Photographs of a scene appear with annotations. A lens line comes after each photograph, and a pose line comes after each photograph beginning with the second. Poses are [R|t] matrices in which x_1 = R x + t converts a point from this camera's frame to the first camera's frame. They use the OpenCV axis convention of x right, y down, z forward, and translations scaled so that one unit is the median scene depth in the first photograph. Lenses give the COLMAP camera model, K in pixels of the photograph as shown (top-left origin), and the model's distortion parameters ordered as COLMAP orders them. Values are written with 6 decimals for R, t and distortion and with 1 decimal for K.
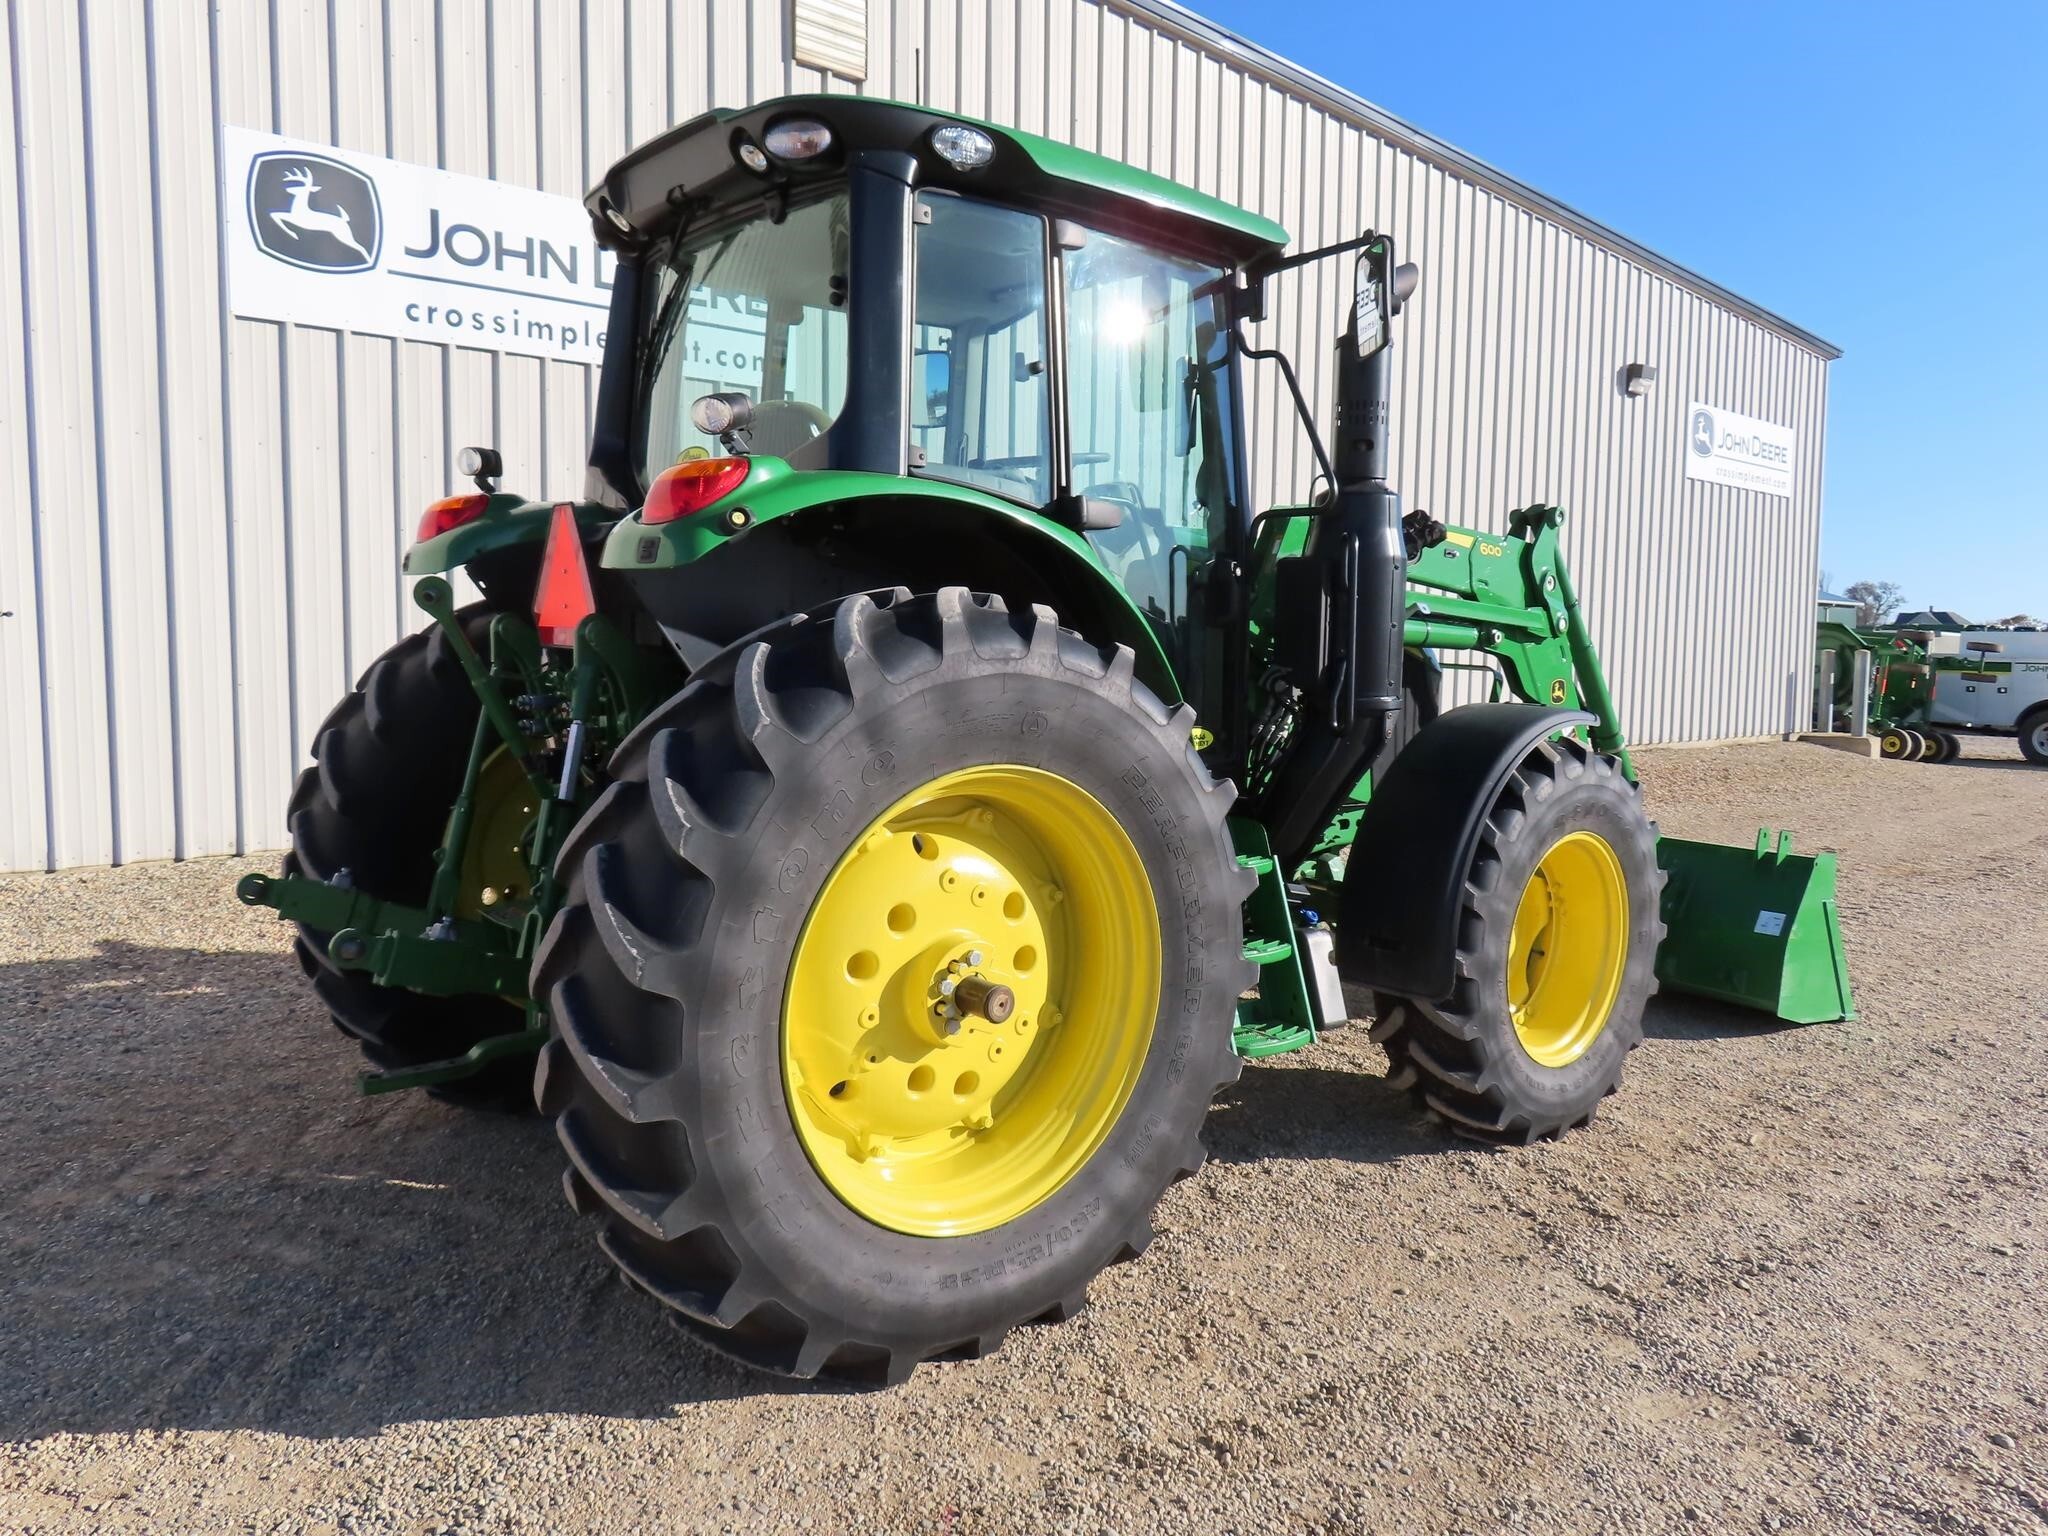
lens RADIAL K [[1477.2, 0, 1024.8], [0, 1477.2, 776.8], [0, 0, 1]] dist [-0.017664, 0.003370]
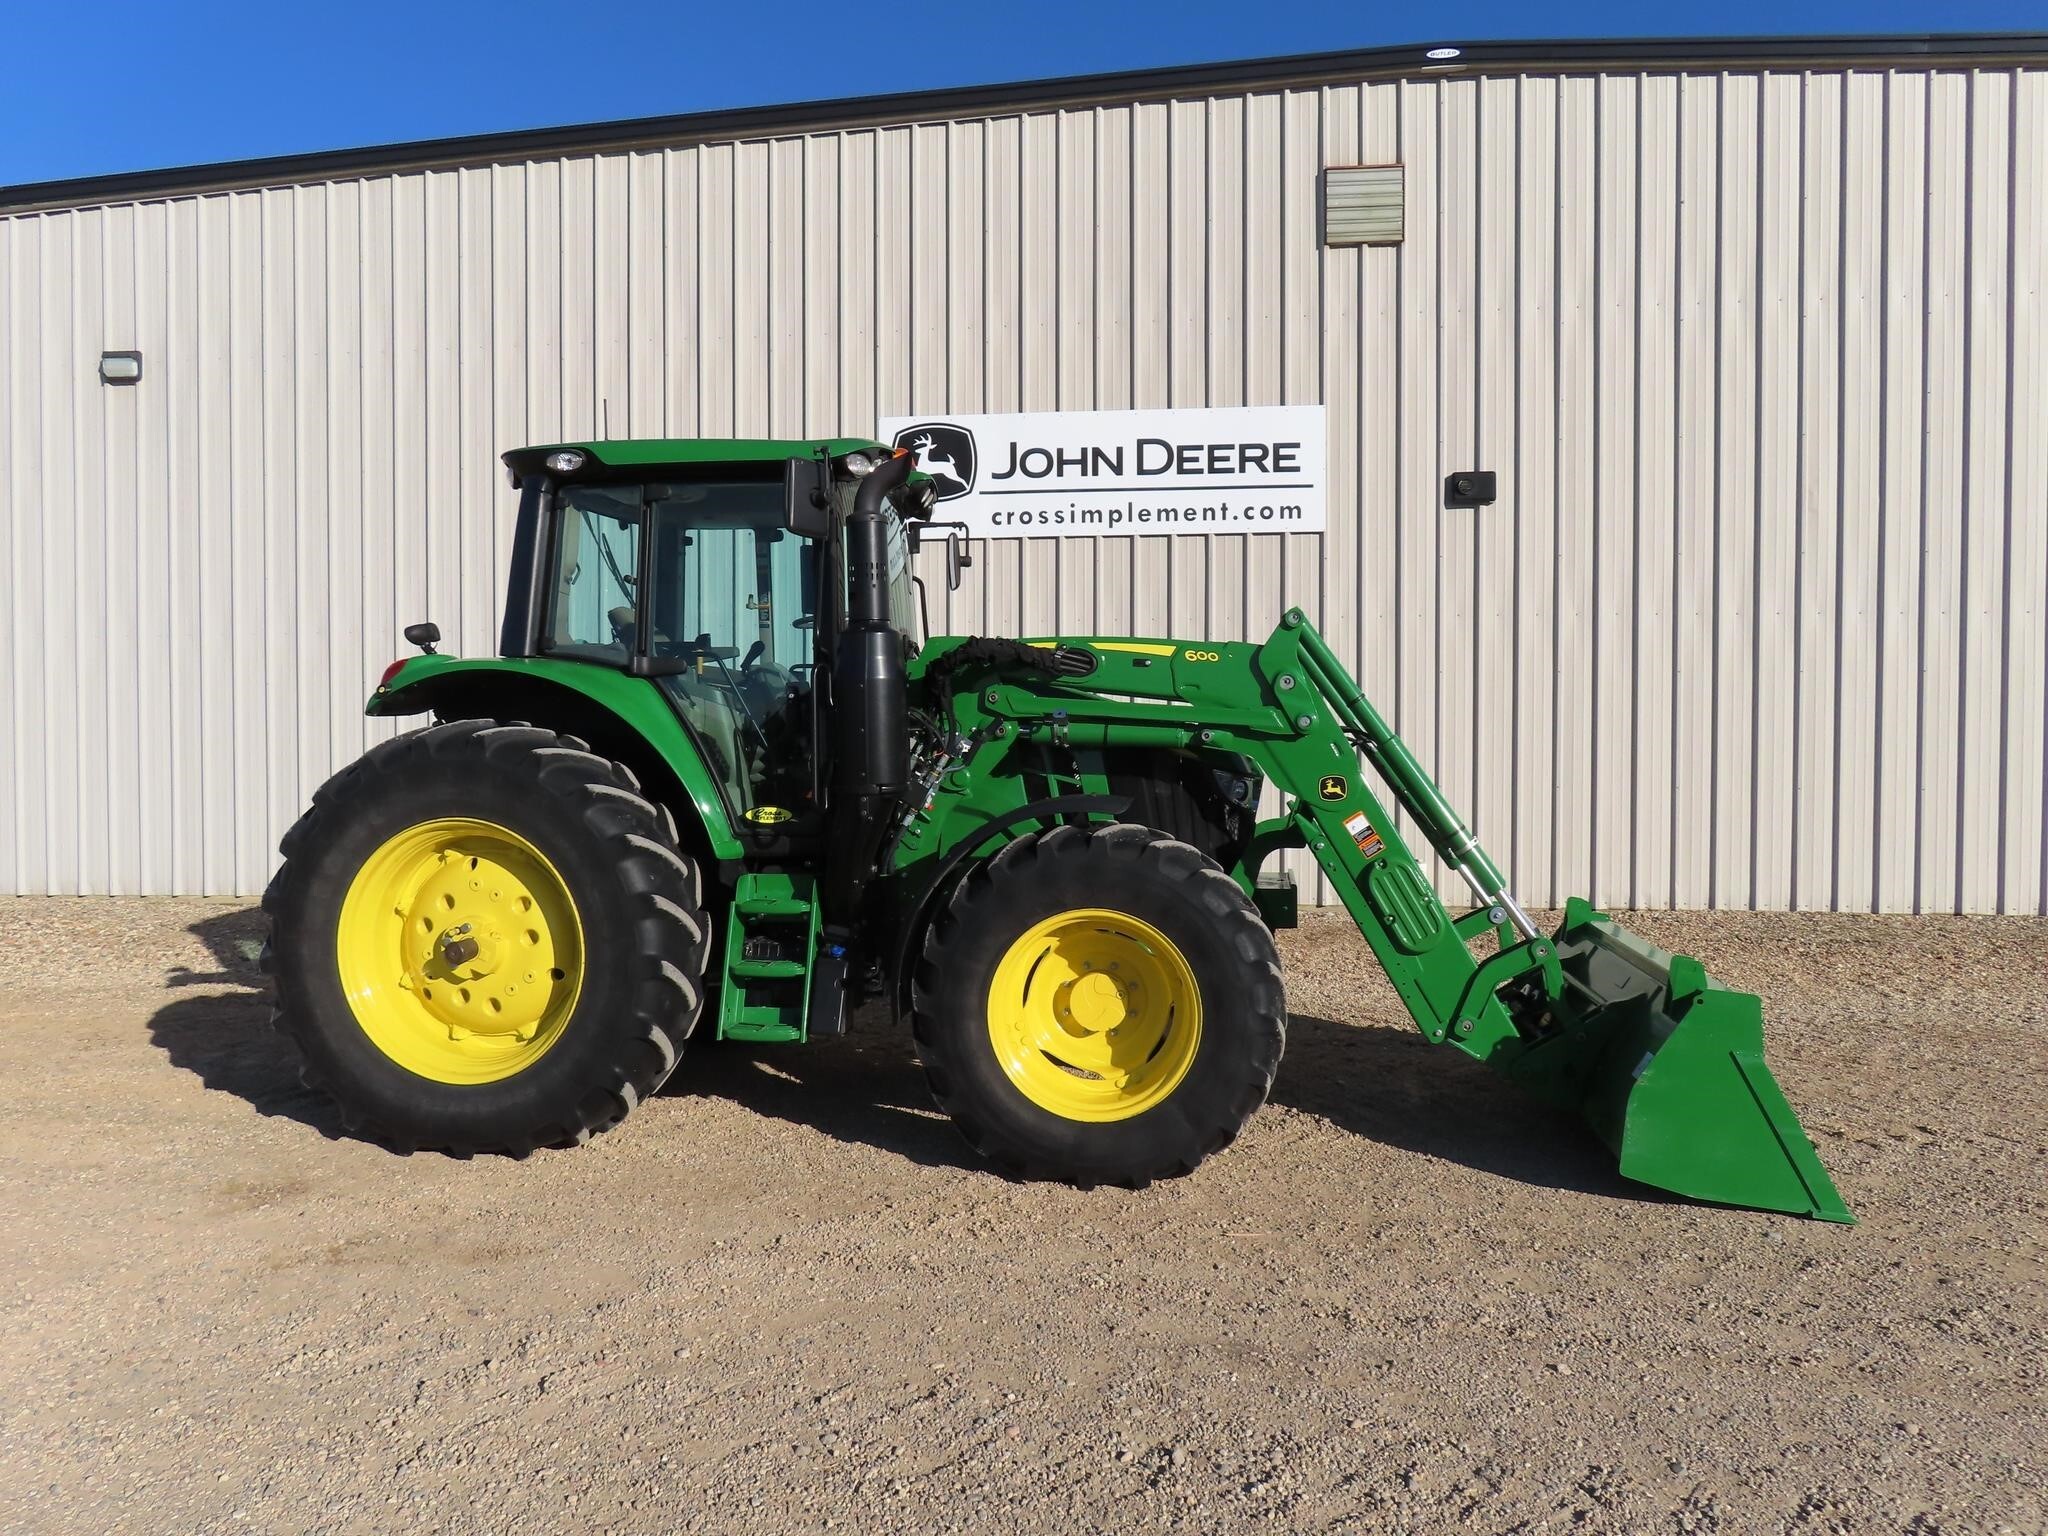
lens RADIAL K [[1460.1, 0, 1022.0], [0, 1460.1, 784.5], [0, 0, 1]] dist [-0.012174, 0.007850]
pose [[0.671184, 0.001704, -0.741288, 0.646606], [-0.056171, 0.997239, -0.048567, 0.000011], [0.739159, 0.074236, 0.669427, 0.118011]]
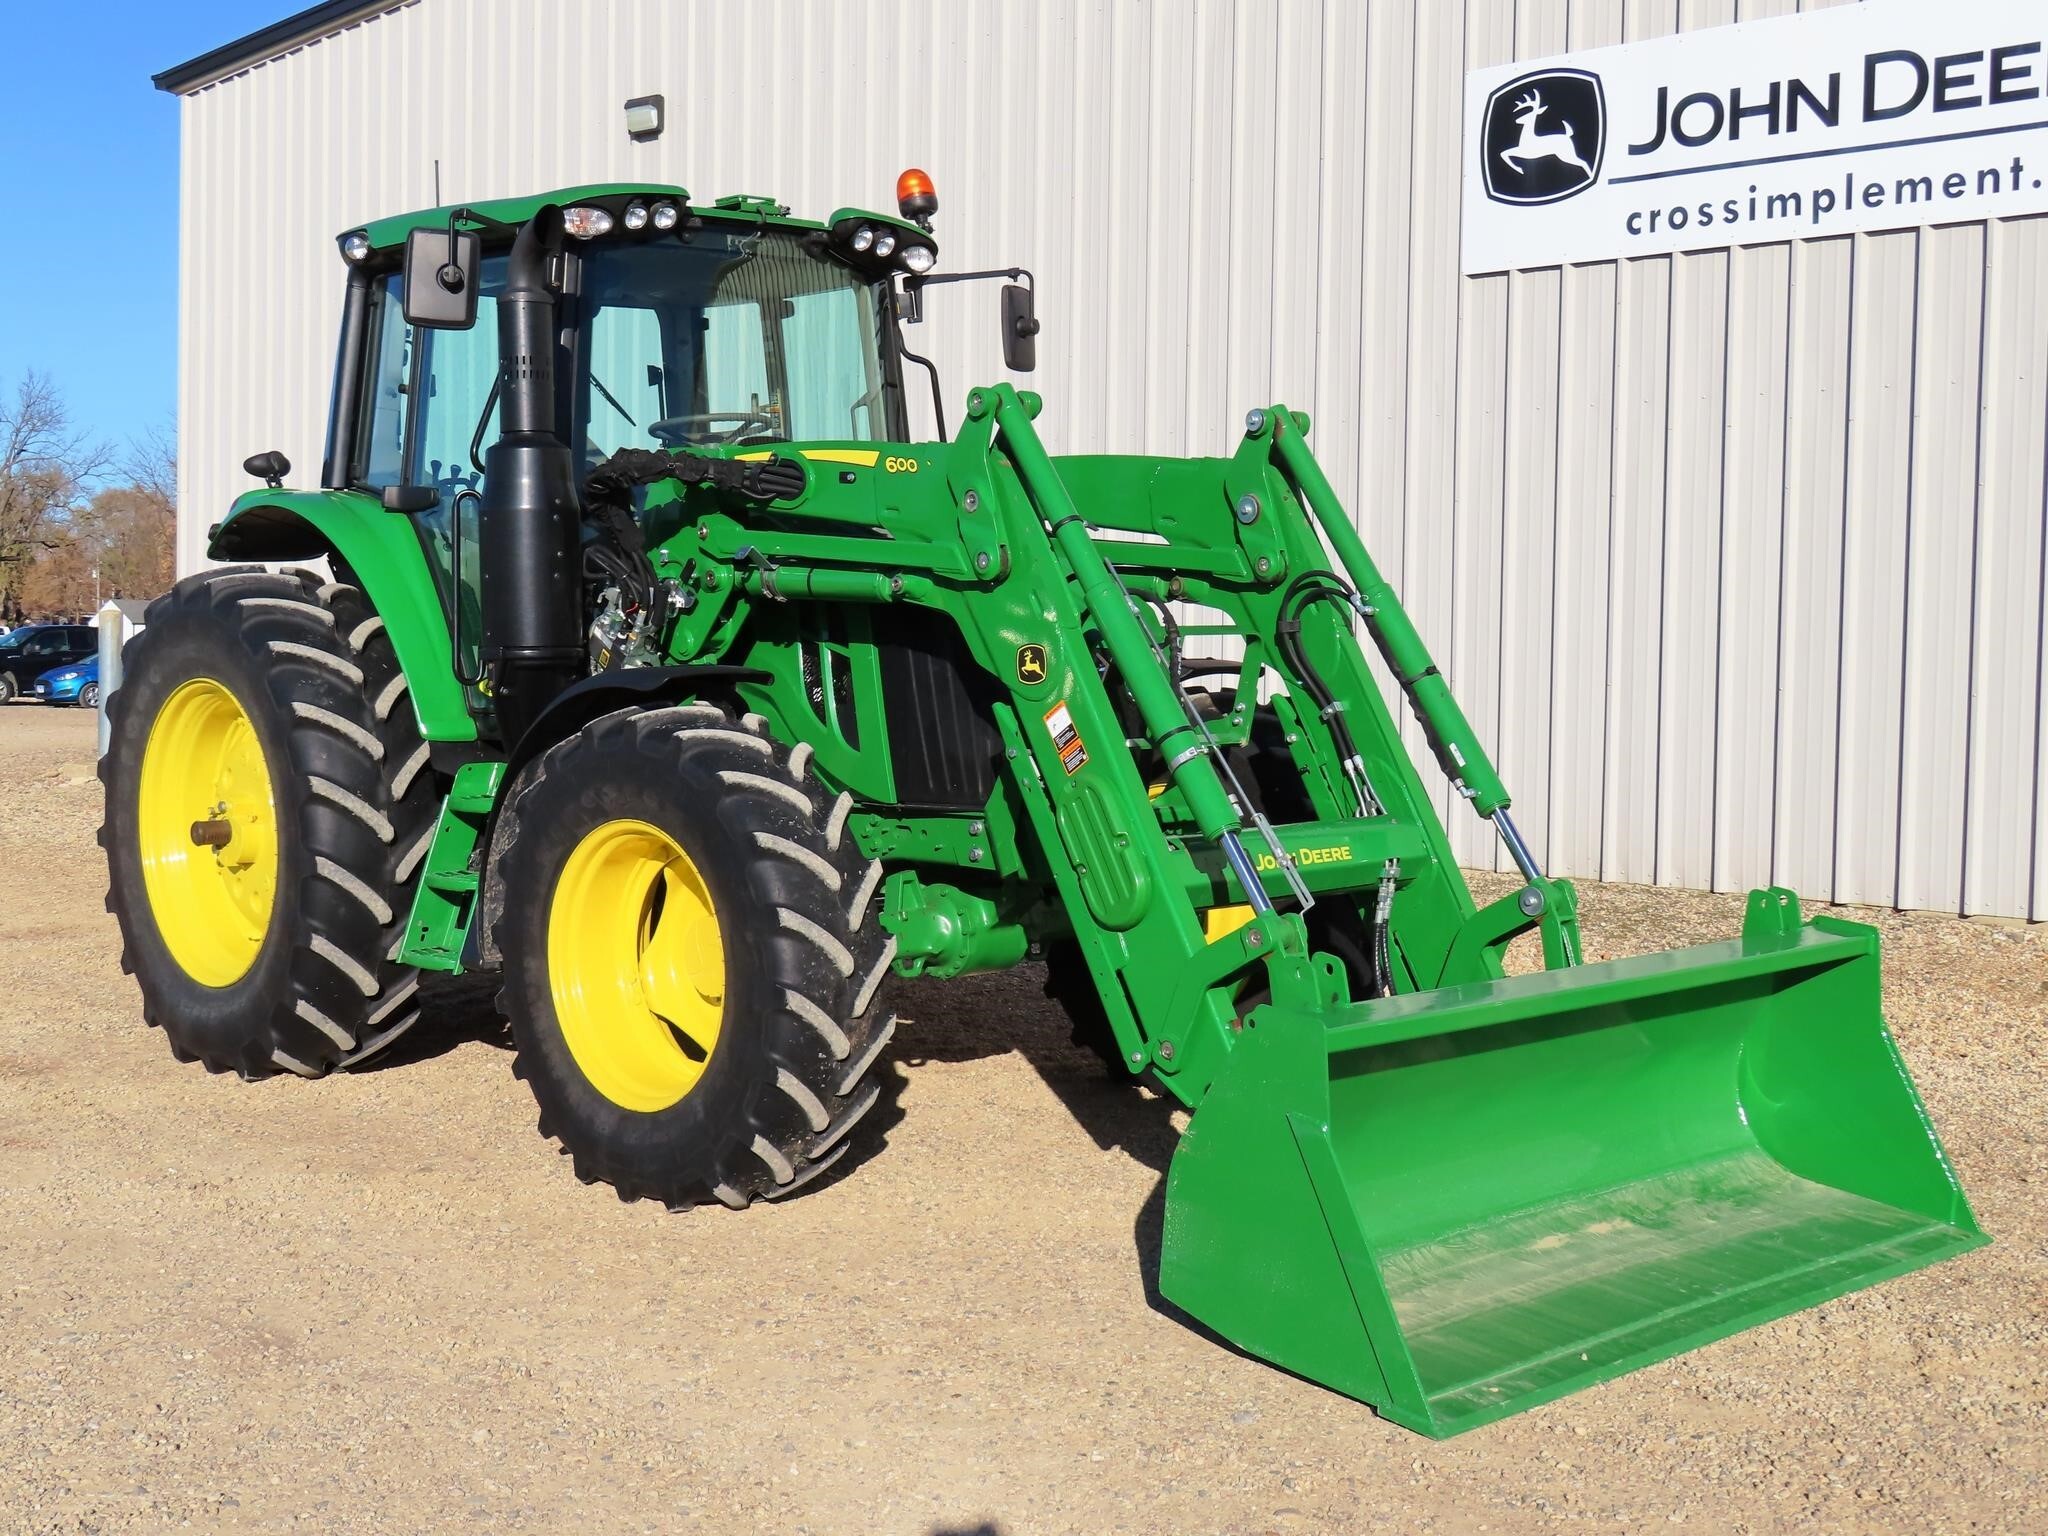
lens RADIAL K [[2553.2, 0, 1018.5], [0, 2553.2, 799.7], [0, 0, 1]] dist [-0.024882, 0.048878]
pose [[0.068216, 0.051752, -0.996327, 1.002919], [-0.101267, 0.993855, 0.044690, -0.032568], [0.992518, 0.097846, 0.073037, 0.619048]]
